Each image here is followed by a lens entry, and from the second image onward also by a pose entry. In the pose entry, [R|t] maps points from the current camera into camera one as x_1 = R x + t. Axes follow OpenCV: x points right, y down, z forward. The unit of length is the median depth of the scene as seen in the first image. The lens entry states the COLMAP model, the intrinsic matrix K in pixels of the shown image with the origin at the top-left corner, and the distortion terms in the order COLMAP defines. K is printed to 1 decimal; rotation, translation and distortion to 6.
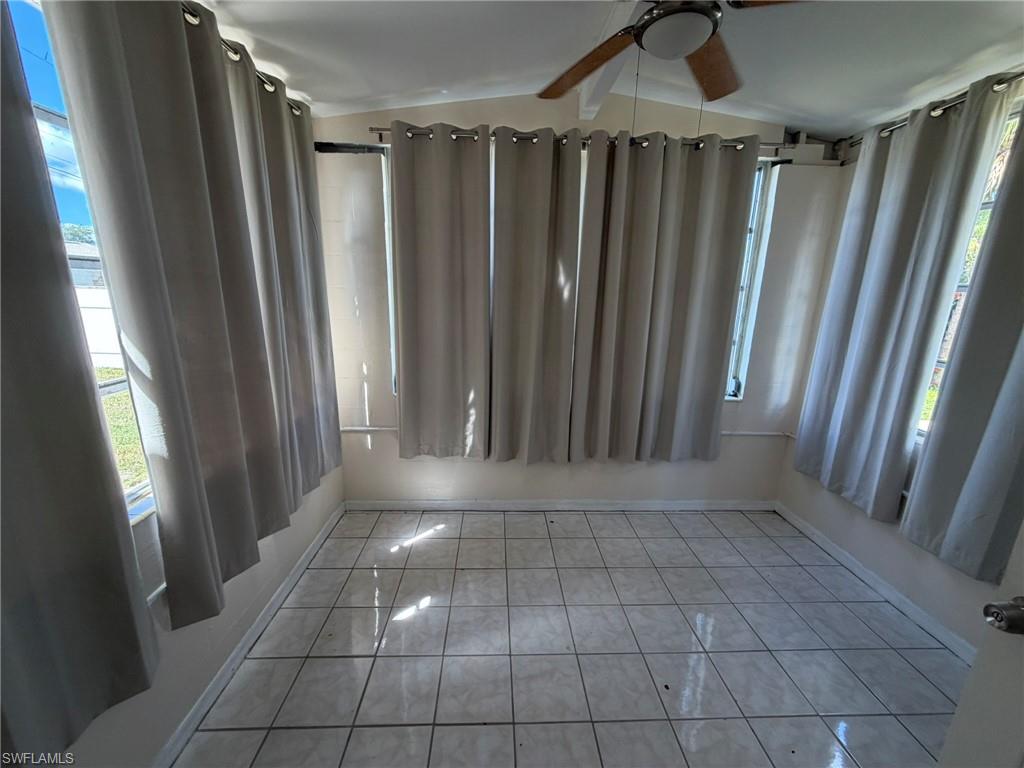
lens RADIAL K [[408.9, 0, 510.0], [0, 408.9, 386.3], [0, 0, 1]] dist [0.002473, 0.000372]
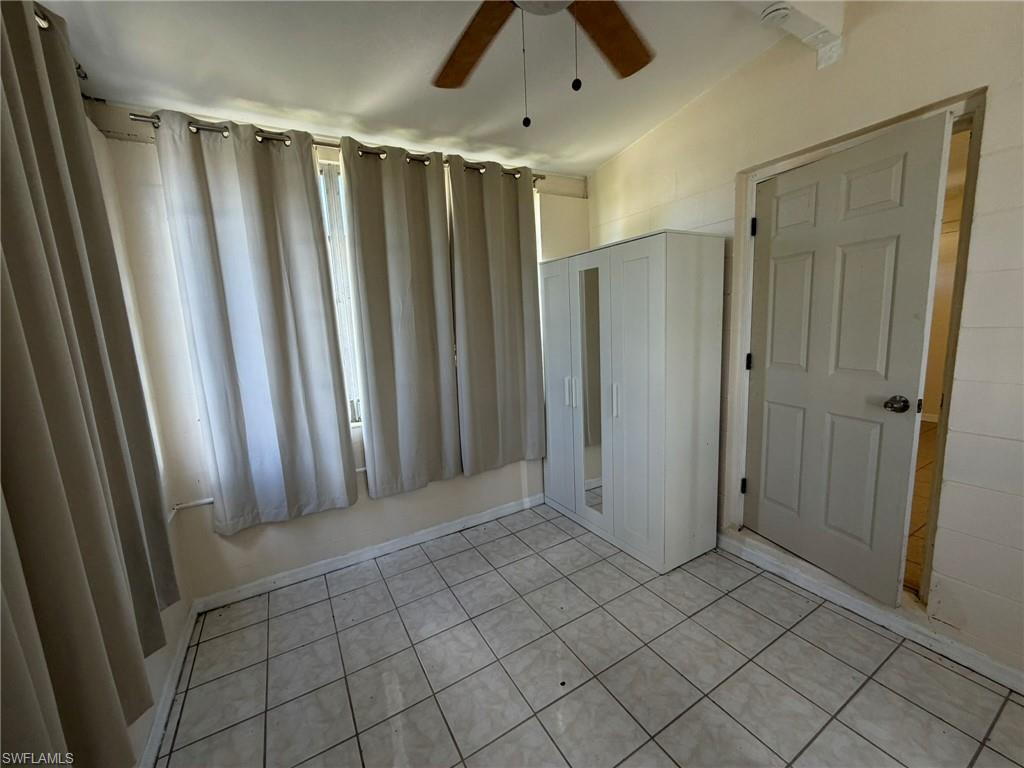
lens RADIAL K [[408.9, 0, 512.0], [0, 408.9, 388.4], [0, 0, 1]] dist [0.002473, 0.000372]
pose [[-0.460366, -0.153108, 0.874426, -0.255623], [0.239979, 0.926877, 0.288635, -0.199977], [-0.854678, 0.342721, -0.389959, 0.984599]]
